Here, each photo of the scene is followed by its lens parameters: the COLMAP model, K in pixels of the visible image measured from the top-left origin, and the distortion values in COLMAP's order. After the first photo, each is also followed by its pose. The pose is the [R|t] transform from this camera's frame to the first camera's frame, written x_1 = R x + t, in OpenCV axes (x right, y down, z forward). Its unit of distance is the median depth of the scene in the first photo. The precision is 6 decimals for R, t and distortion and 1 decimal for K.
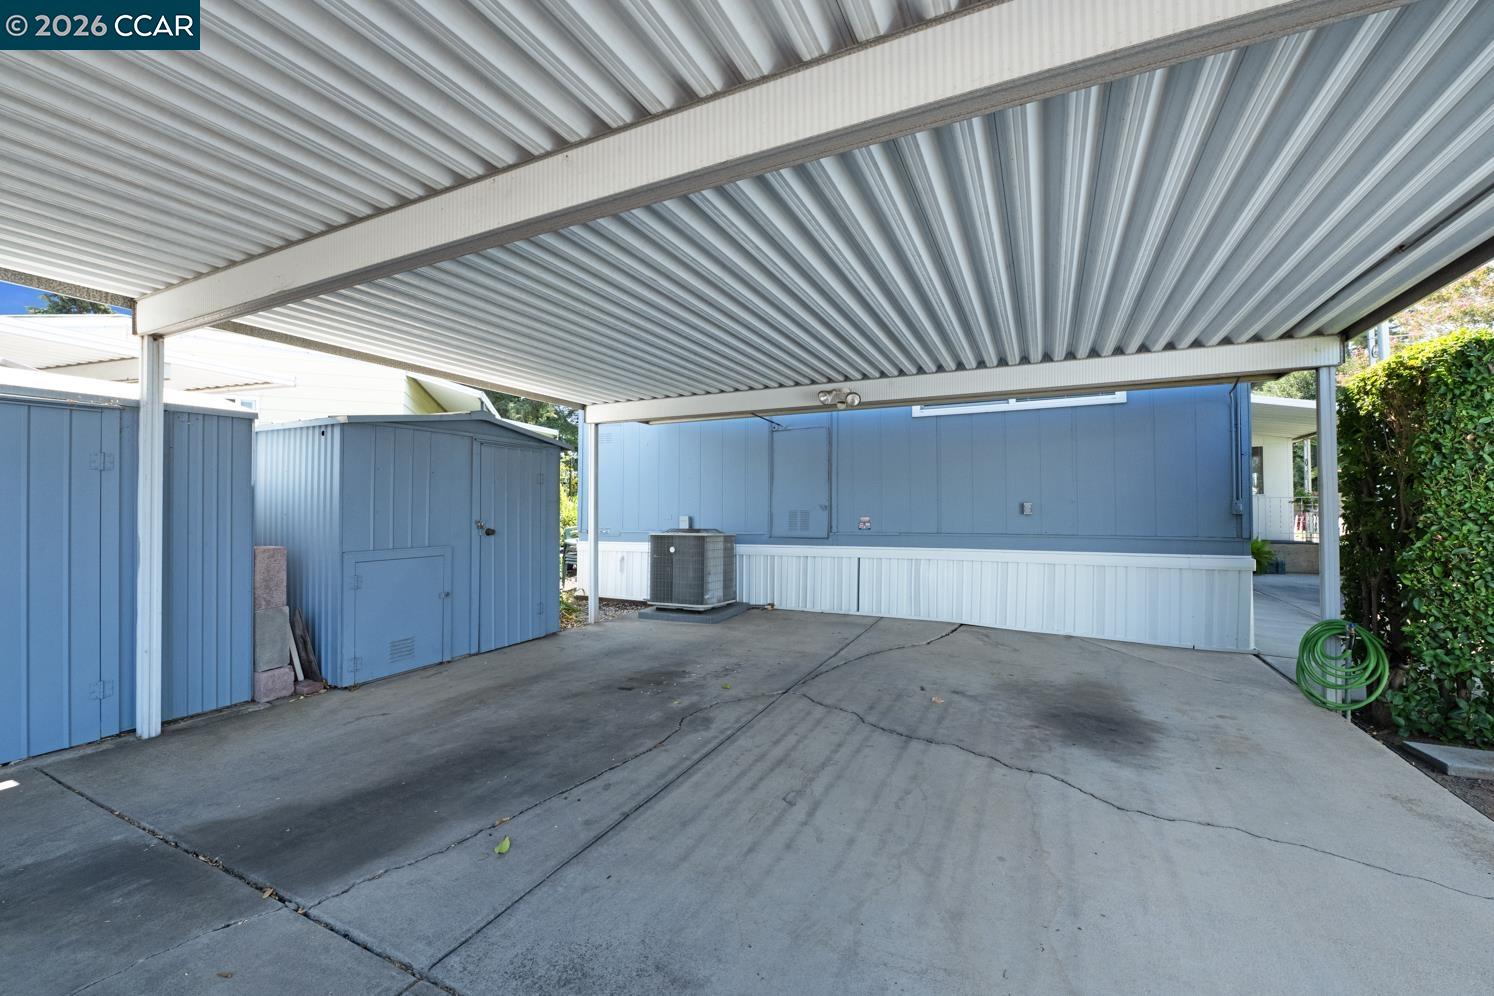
lens RADIAL K [[593.8, 0, 745.6], [0, 593.8, 506.6], [0, 0, 1]] dist [-0.012227, -0.000090]
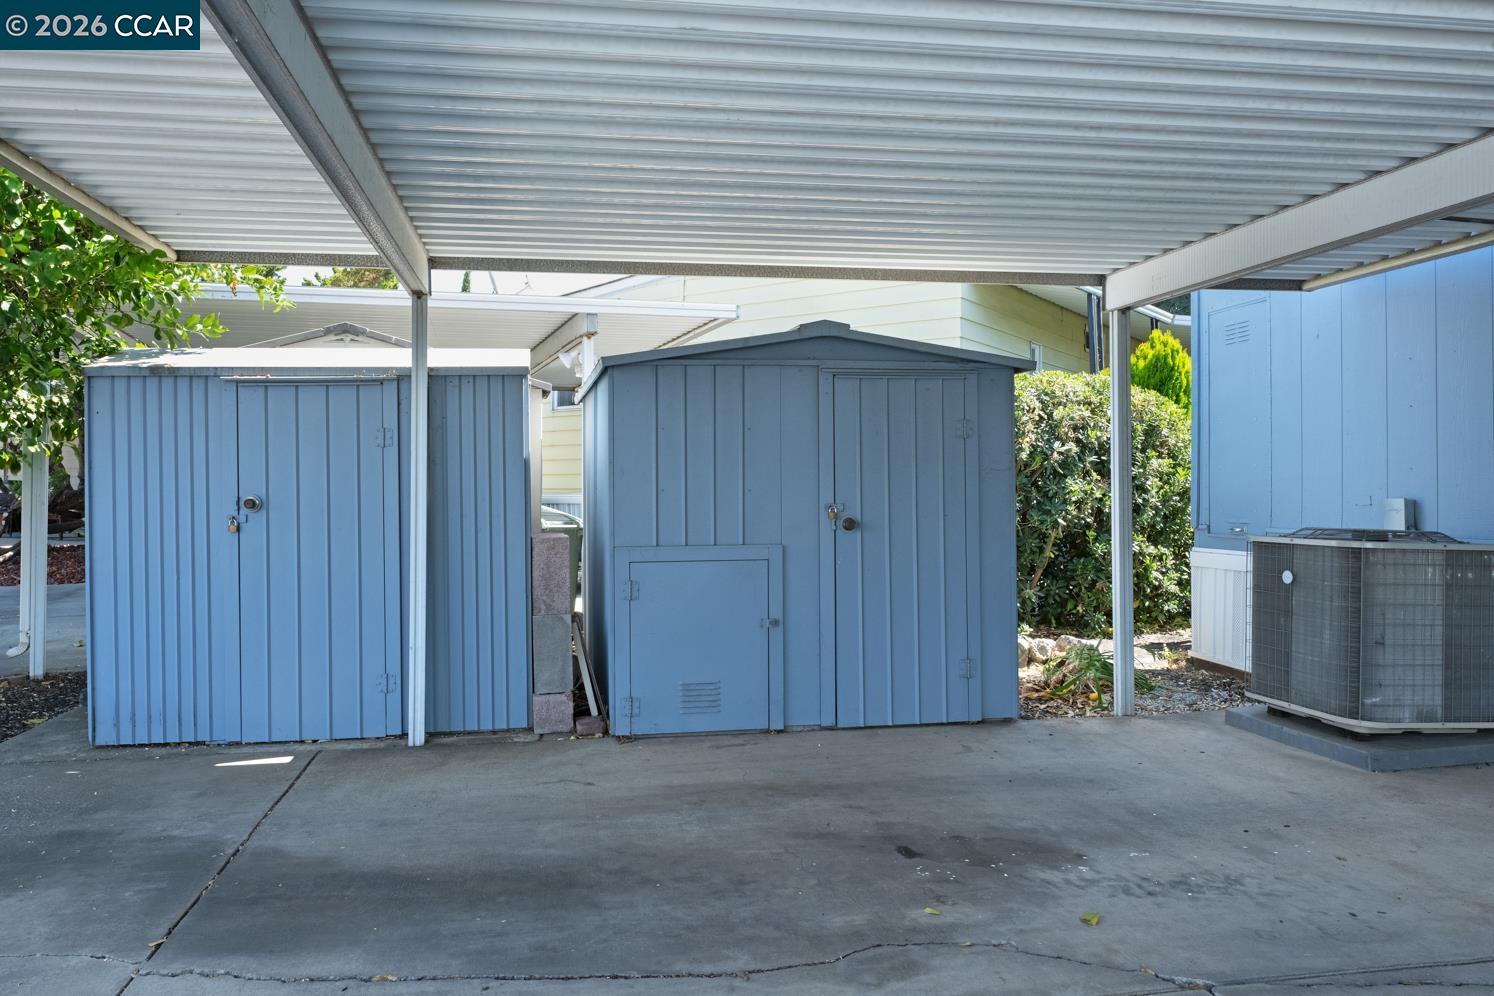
lens RADIAL K [[1033.7, 0, 747.0], [0, 1033.7, 474.3], [0, 0, 1]] dist [-0.000787, -0.004599]
pose [[0.562846, -0.012535, -0.826467, 0.460822], [0.010291, 0.999914, -0.008157, 0.000484], [0.826498, -0.003914, 0.562926, 0.436176]]
